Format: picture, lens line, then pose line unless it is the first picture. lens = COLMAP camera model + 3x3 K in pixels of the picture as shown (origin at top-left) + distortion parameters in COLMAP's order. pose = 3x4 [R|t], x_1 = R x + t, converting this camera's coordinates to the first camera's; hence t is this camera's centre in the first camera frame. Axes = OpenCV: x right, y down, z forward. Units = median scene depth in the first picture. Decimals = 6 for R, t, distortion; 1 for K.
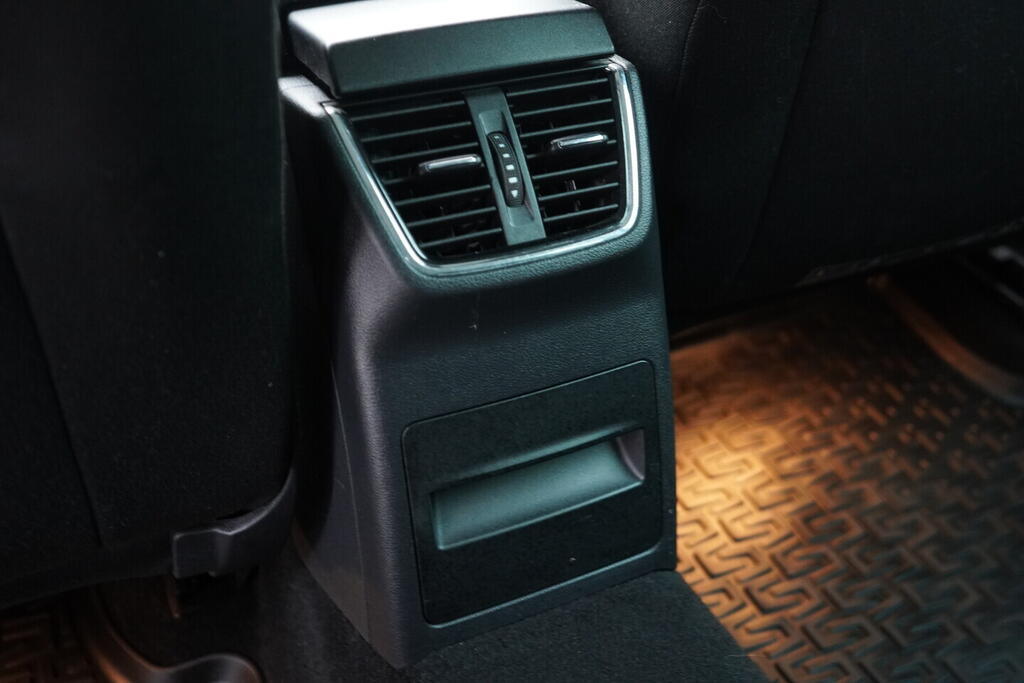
lens RADIAL K [[1057.0, 0, 512.0], [0, 1057.0, 341.5], [0, 0, 1]] dist [0.000707, 0.010587]
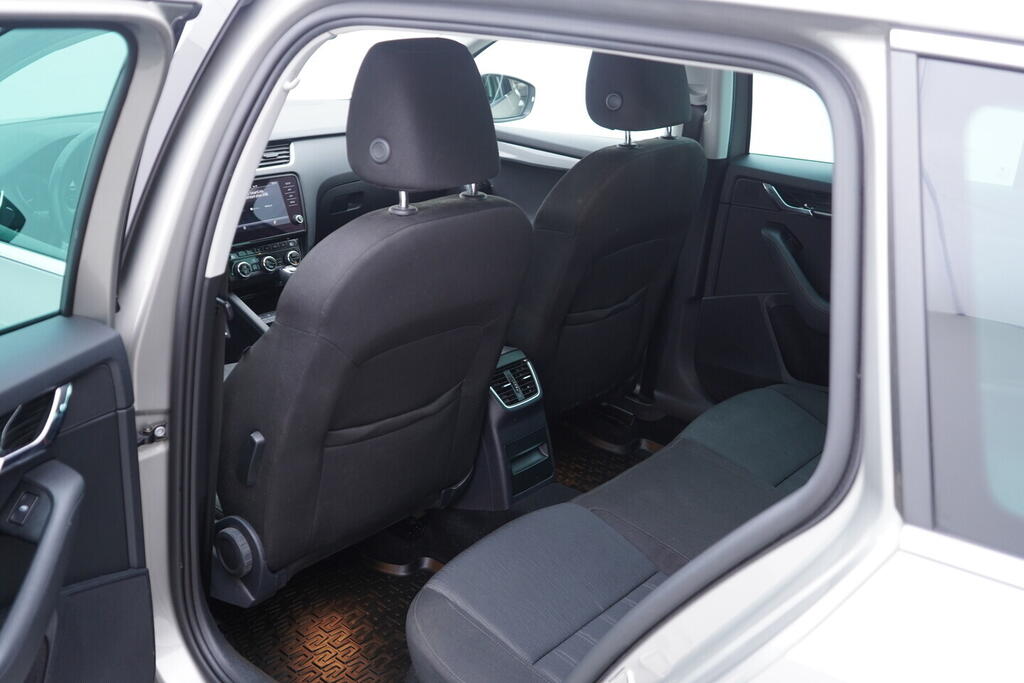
lens RADIAL K [[1057.0, 0, 512.0], [0, 1057.0, 341.5], [0, 0, 1]] dist [0.000707, 0.010587]
pose [[0.912218, -0.130675, 0.388307, -1.713394], [0.220683, 0.955251, -0.196966, 0.538119], [-0.345192, 0.265368, 0.900234, -3.057290]]
